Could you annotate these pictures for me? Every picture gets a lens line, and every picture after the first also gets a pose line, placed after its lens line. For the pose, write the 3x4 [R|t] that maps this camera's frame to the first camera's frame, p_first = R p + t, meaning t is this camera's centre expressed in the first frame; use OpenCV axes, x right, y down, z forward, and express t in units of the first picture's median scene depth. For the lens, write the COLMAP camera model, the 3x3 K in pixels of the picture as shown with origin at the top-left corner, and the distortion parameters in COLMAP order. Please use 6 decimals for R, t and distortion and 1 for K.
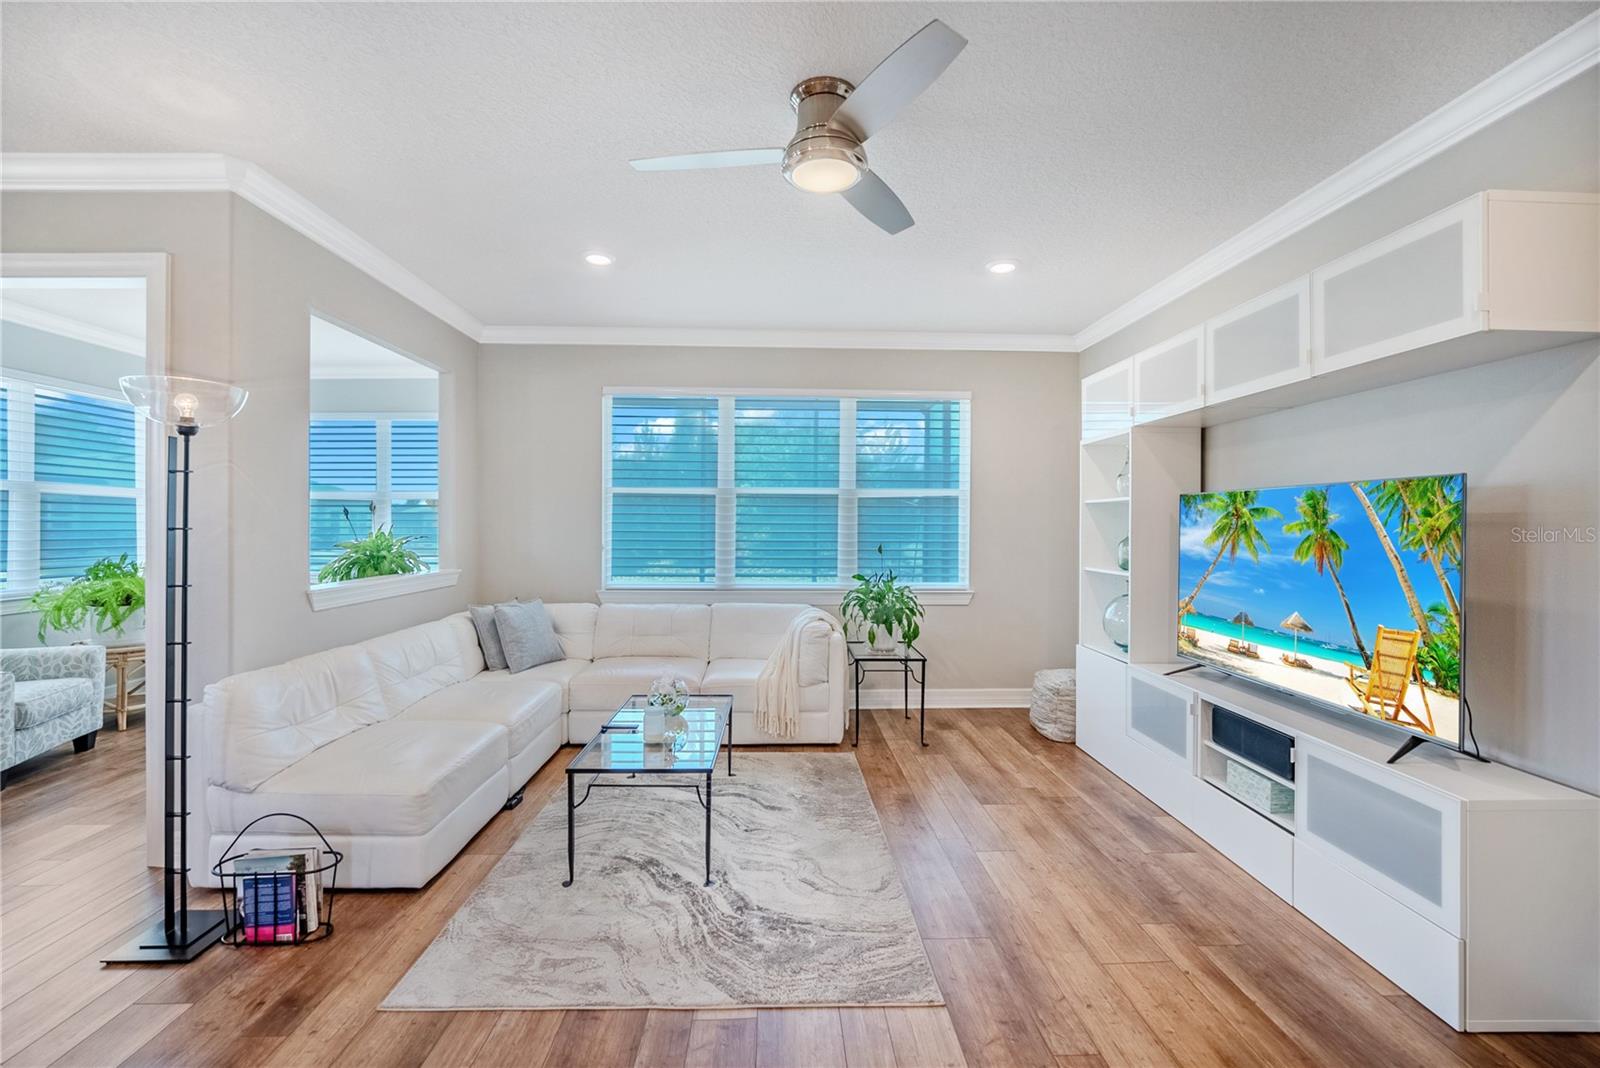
lens RADIAL K [[643.3, 0, 797.1], [0, 643.3, 513.9], [0, 0, 1]] dist [-0.003870, -0.000336]
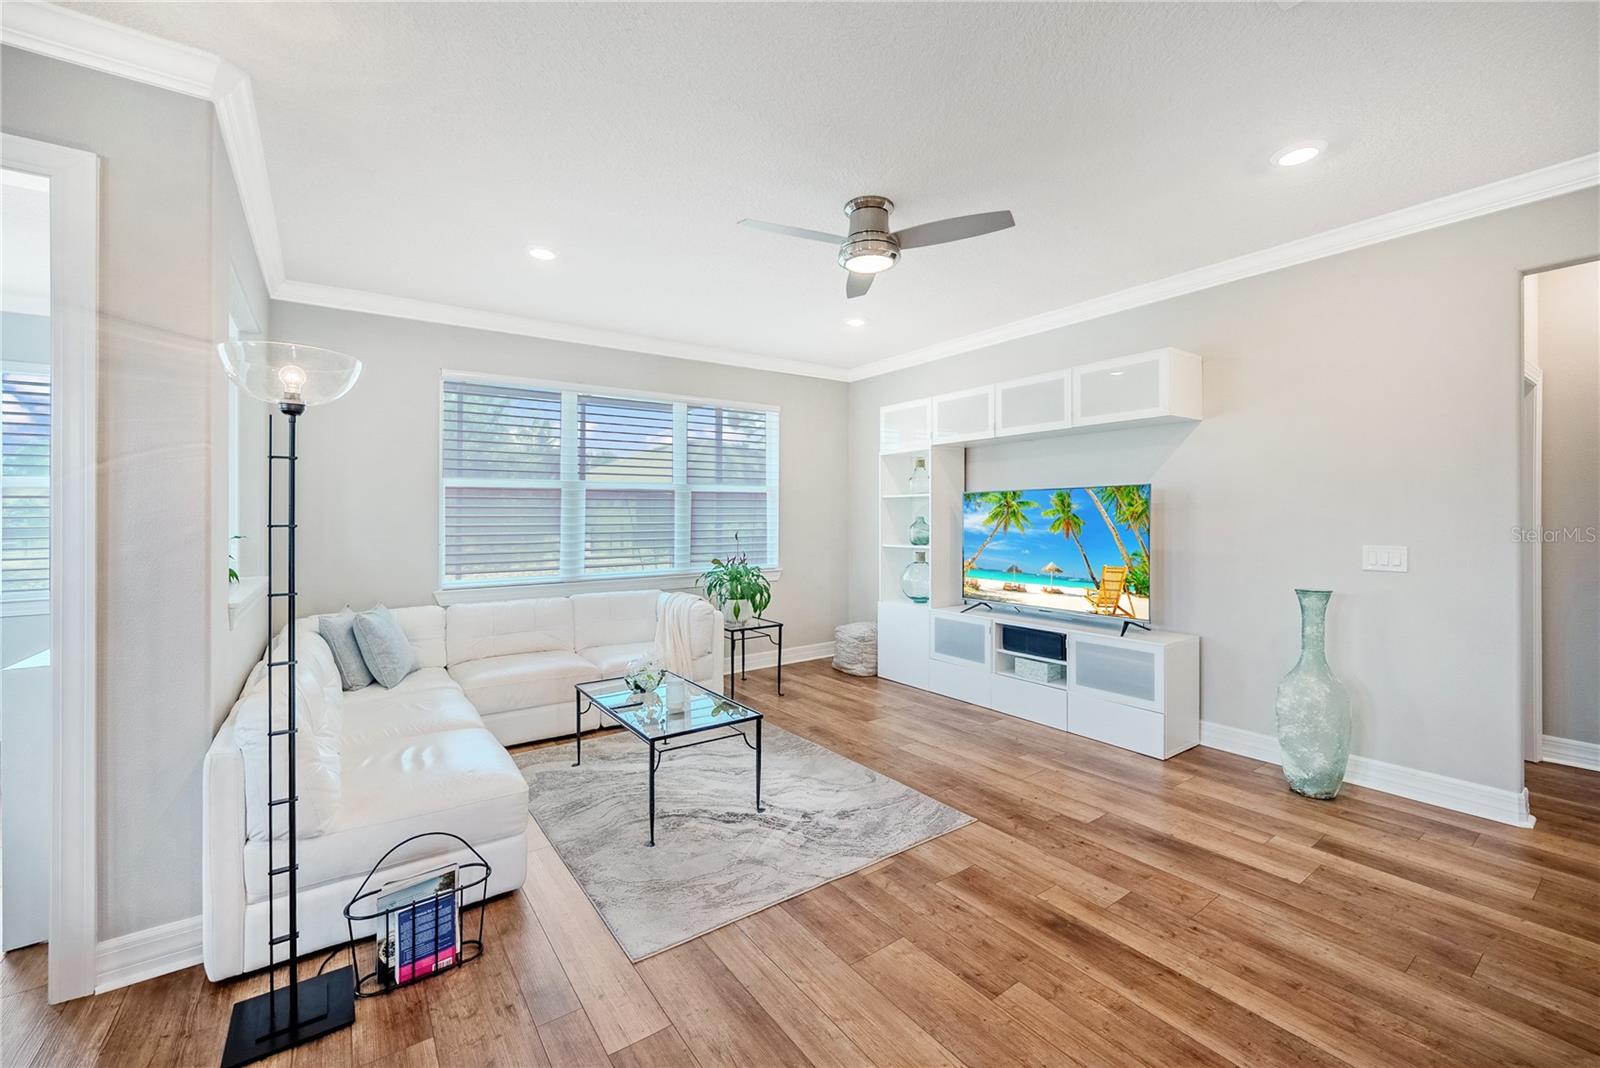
lens RADIAL K [[621.9, 0, 798.3], [0, 621.9, 497.5], [0, 0, 1]] dist [0.001299, 0.000077]
pose [[0.844365, 0.003966, 0.535754, -0.680787], [0.003671, 0.999906, -0.013189, -0.000412], [-0.535757, 0.013103, 0.844271, -0.037102]]
